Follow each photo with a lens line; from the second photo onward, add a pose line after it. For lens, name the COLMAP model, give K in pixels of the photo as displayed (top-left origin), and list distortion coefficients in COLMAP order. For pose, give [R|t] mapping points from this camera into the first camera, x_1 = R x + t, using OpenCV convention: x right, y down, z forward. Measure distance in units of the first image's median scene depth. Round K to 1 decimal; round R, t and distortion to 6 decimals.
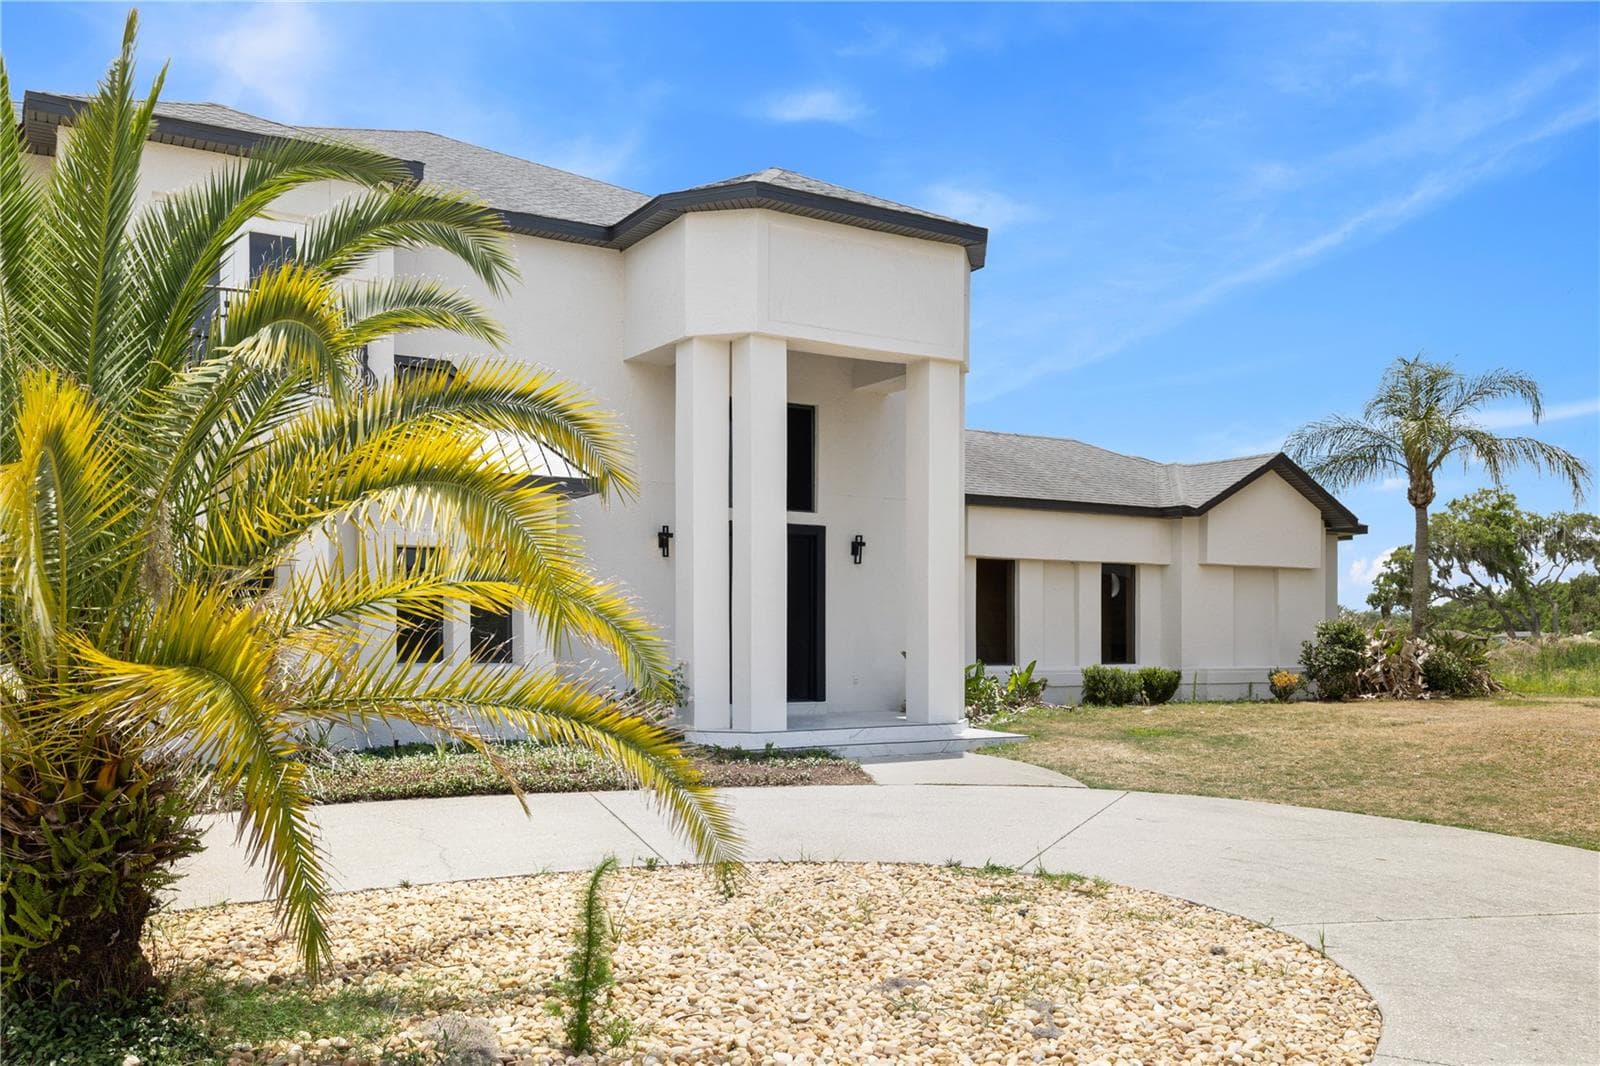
lens RADIAL K [[1332.0, 0, 800.0], [0, 1332.0, 533.0], [0, 0, 1]] dist [0.004072, -0.005854]
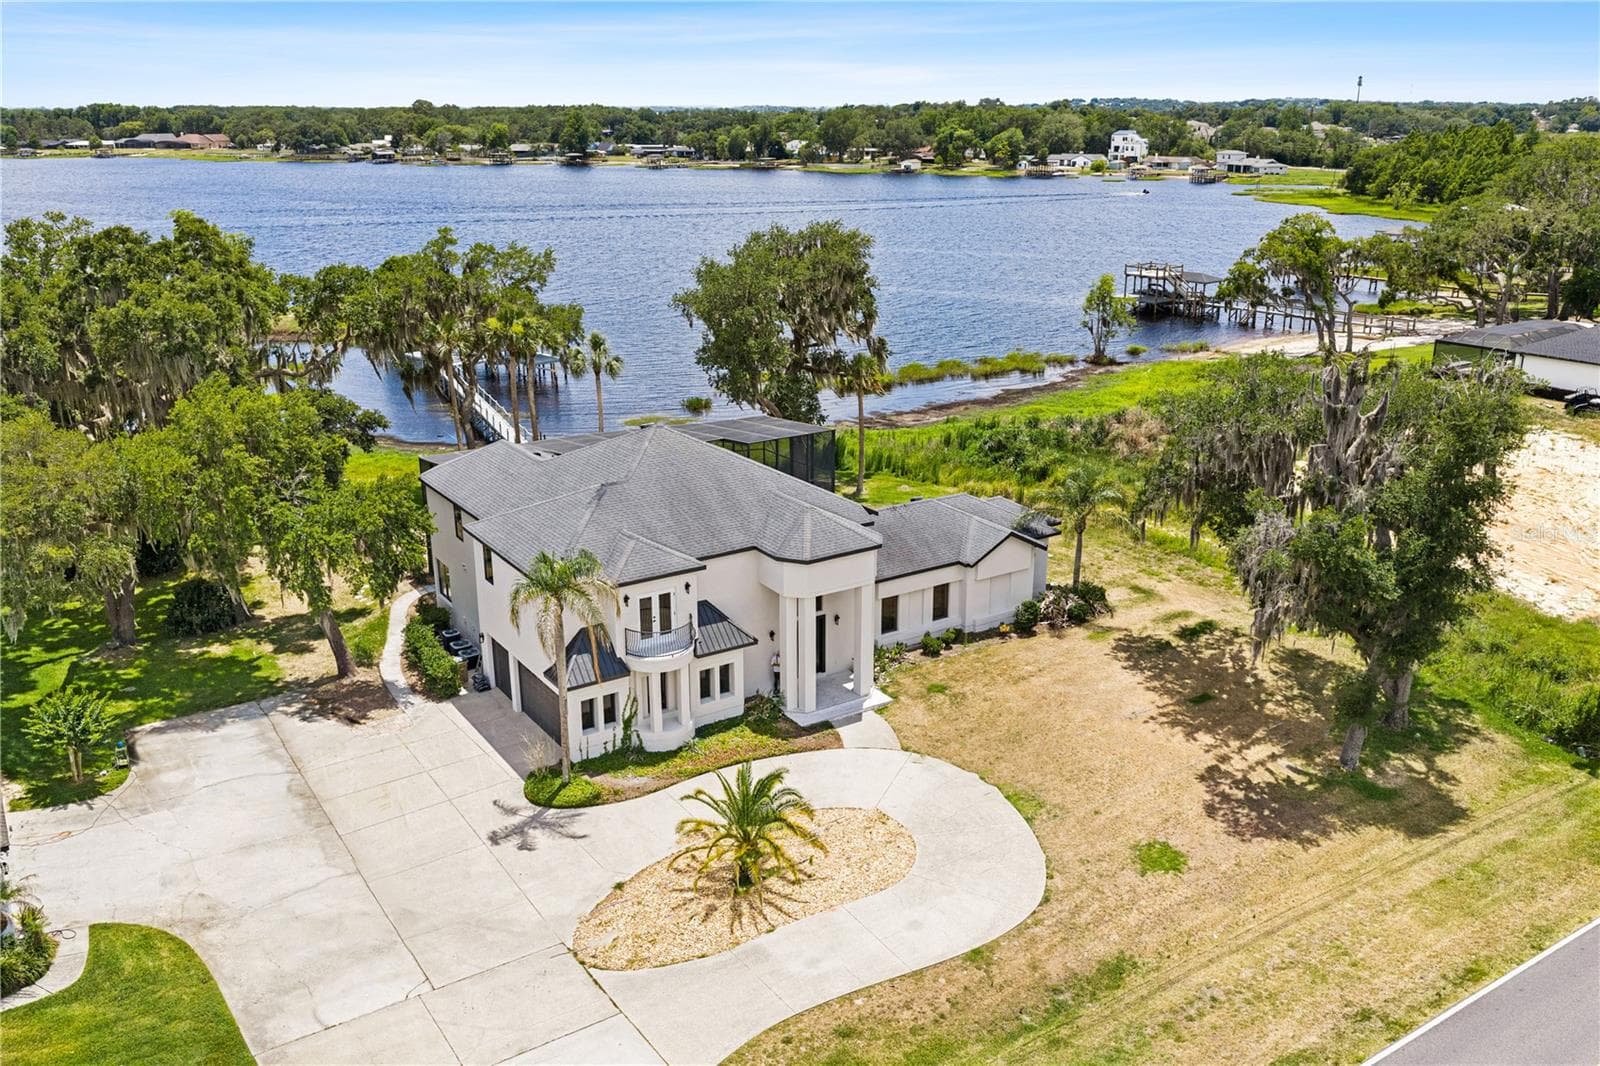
lens RADIAL K [[1332.0, 0, 800.0], [0, 1332.0, 533.0], [0, 0, 1]] dist [0.004072, -0.005854]
pose [[0.999495, -0.014998, 0.028003, -0.091148], [0.003223, 0.924860, 0.380294, -1.018002], [-0.031602, -0.380012, 0.924442, -1.253013]]
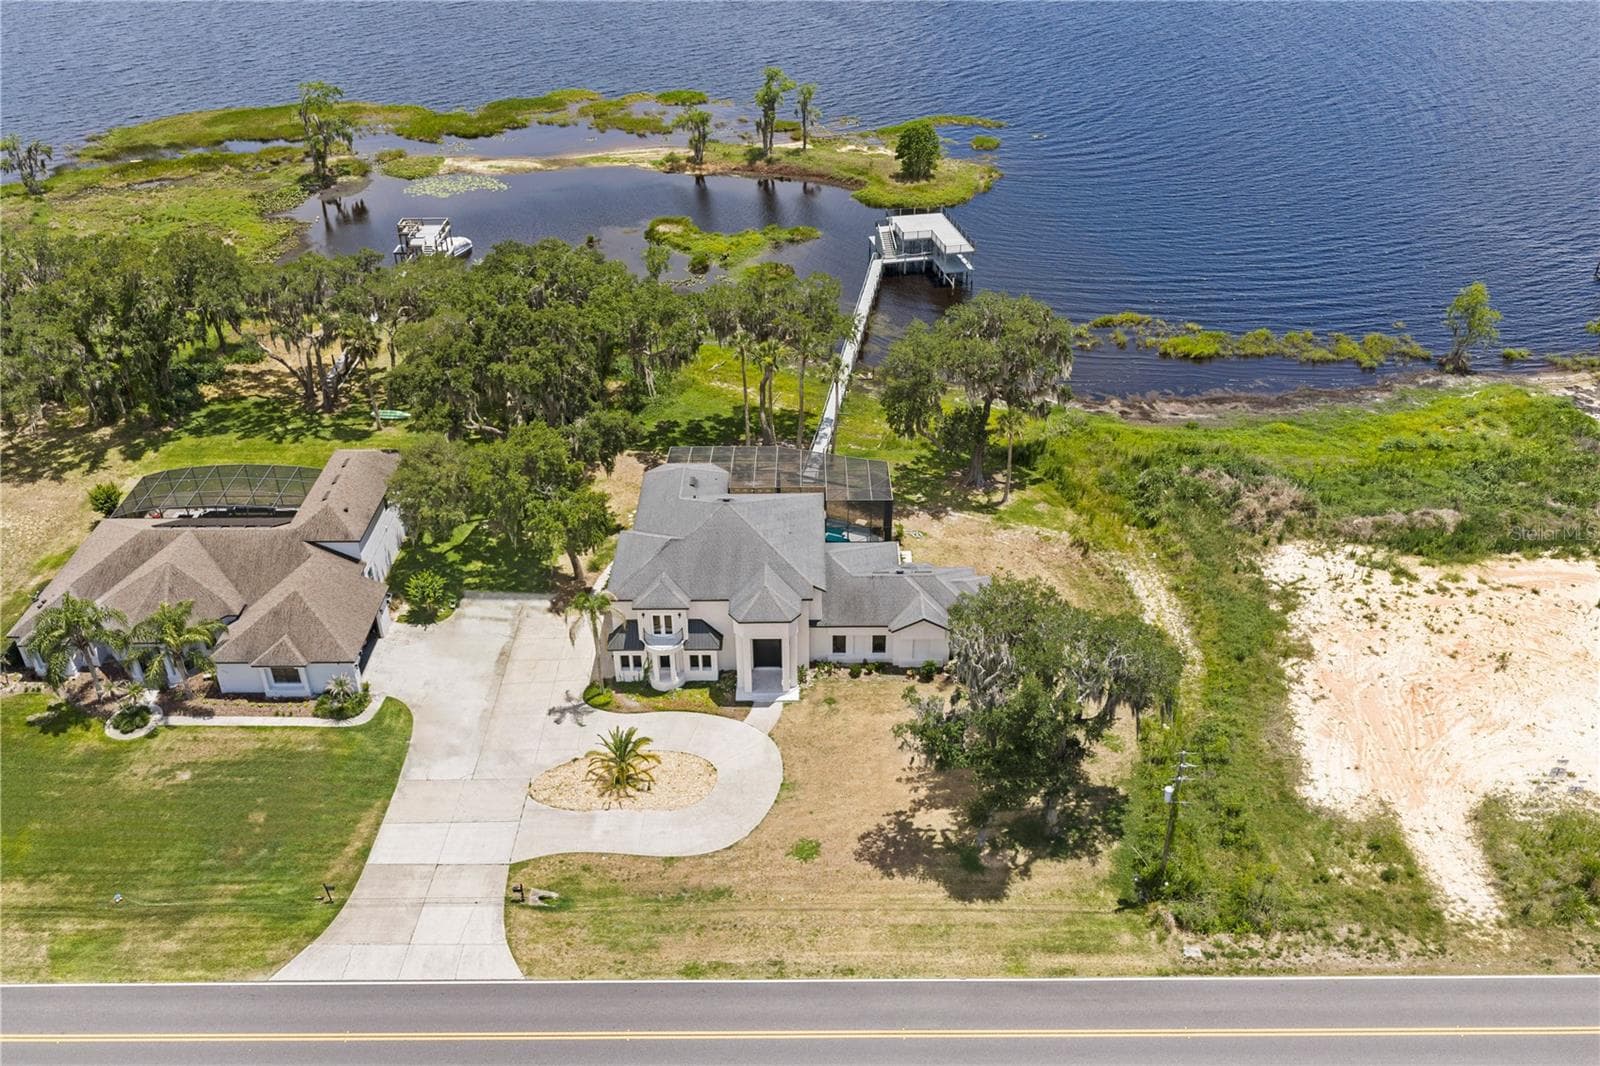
lens RADIAL K [[1332.0, 0, 800.0], [0, 1332.0, 533.0], [0, 0, 1]] dist [0.004072, -0.005854]
pose [[0.851372, 0.277592, -0.445093, 1.746842], [0.053630, 0.797997, 0.600270, -2.645393], [0.521814, -0.534924, 0.664505, -1.613188]]
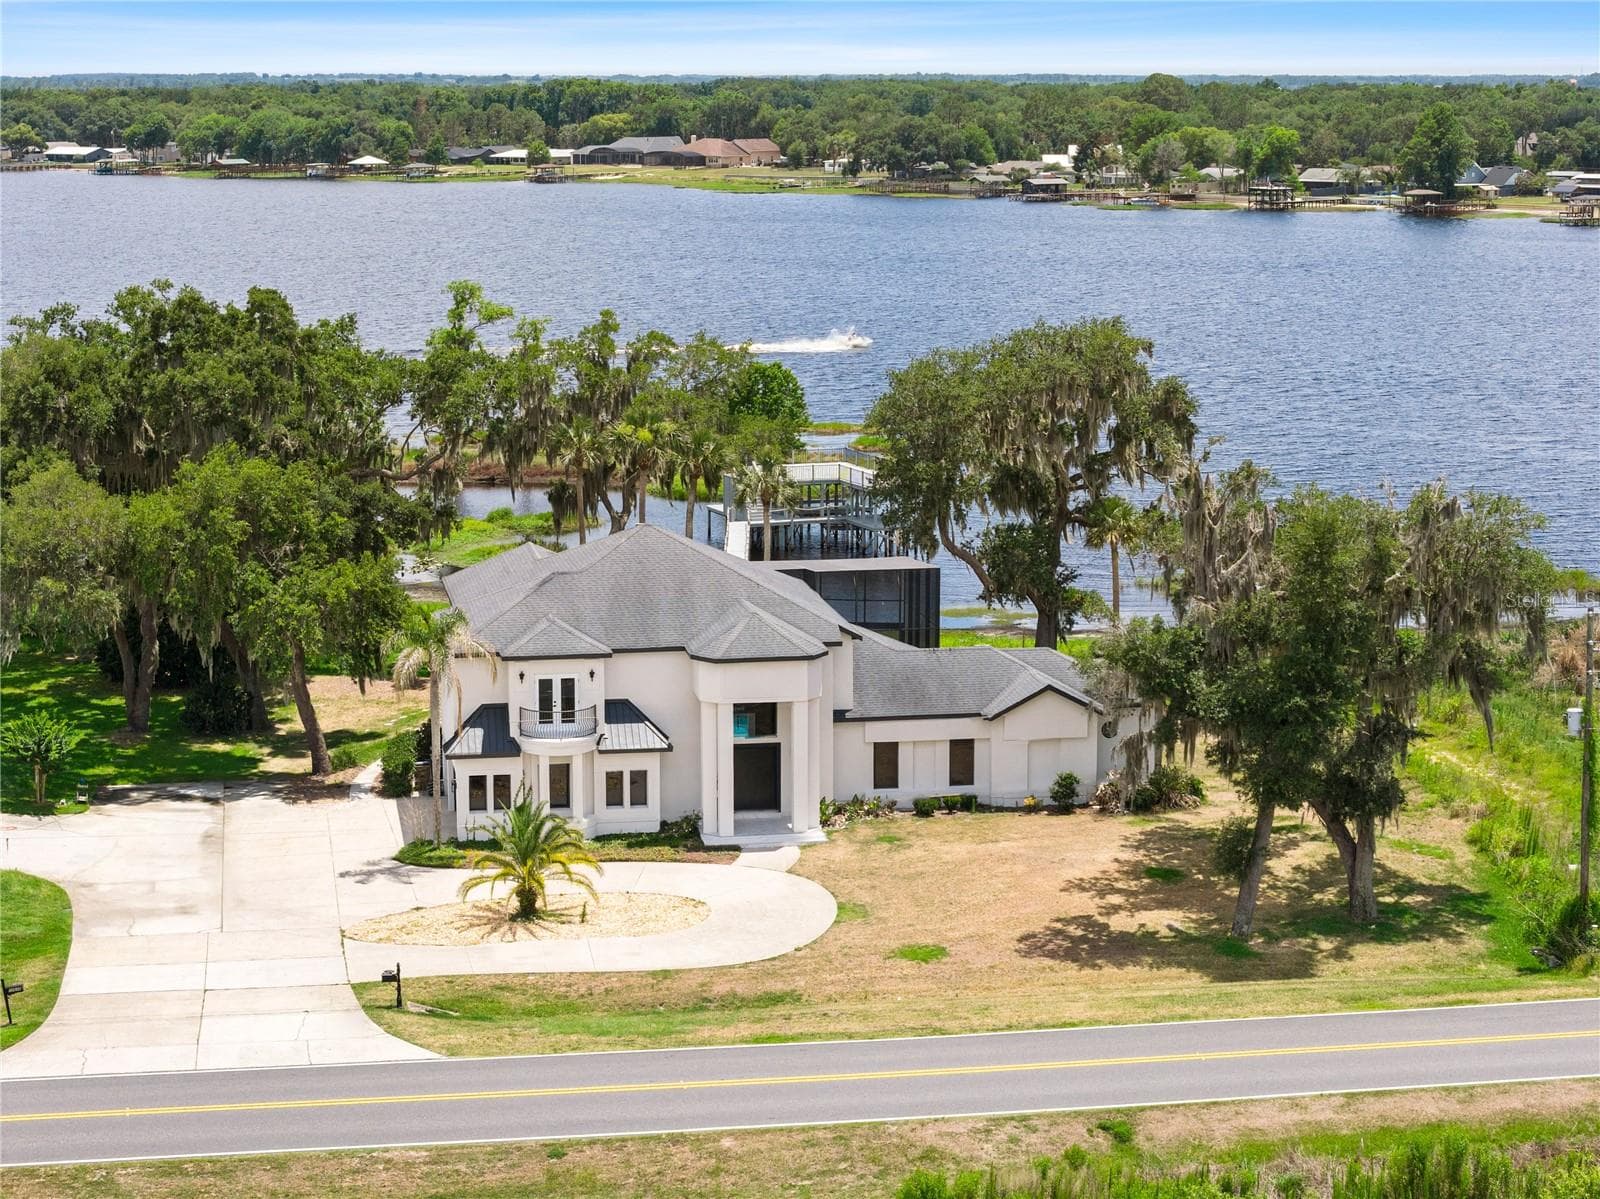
lens RADIAL K [[3218.8, 0, 696.3], [0, 3218.8, 598.3], [0, 0, 1]] dist [-0.197539, 0.099886]
pose [[0.917729, 0.056370, -0.393187, 1.824158], [0.039753, 0.971875, 0.232120, -1.370693], [0.395213, -0.228653, 0.889676, -3.554586]]
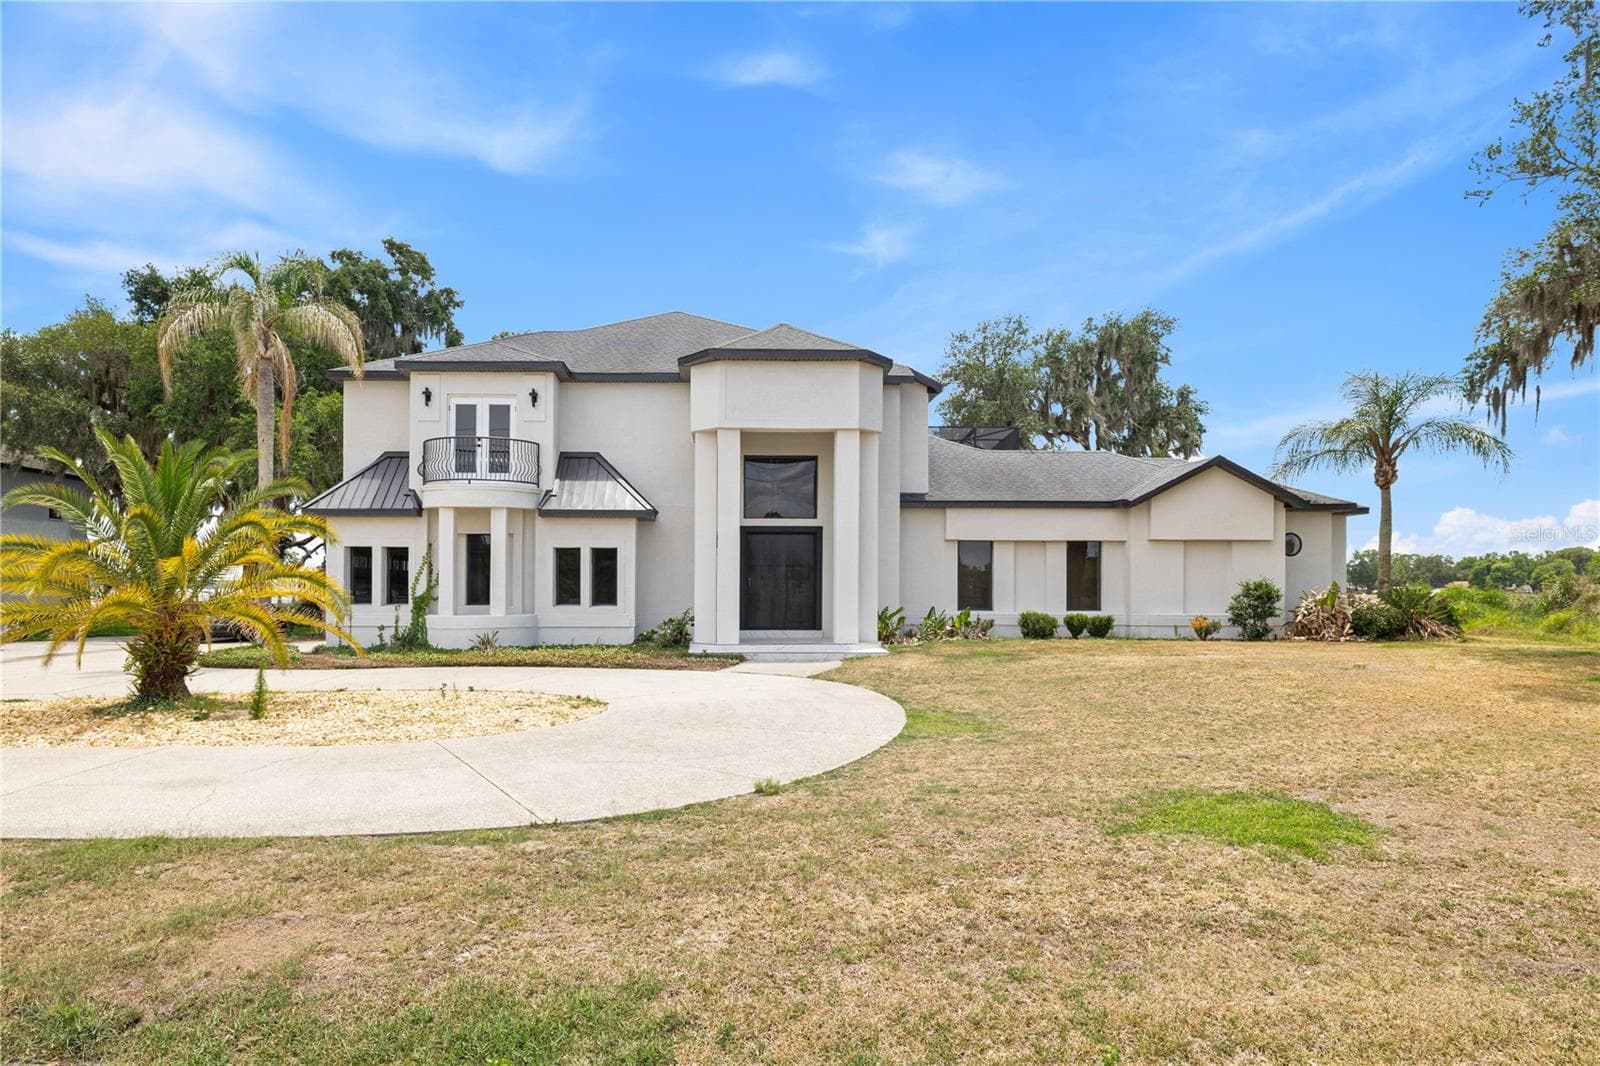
lens RADIAL K [[990.2, 0, 744.2], [0, 990.2, 587.4], [0, 0, 1]] dist [-0.000318, 0.000022]
pose [[0.864553, -0.000057, -0.502541, 0.468162], [0.039648, 0.996891, 0.068096, -0.015017], [0.500975, -0.078797, 0.861867, -0.109865]]
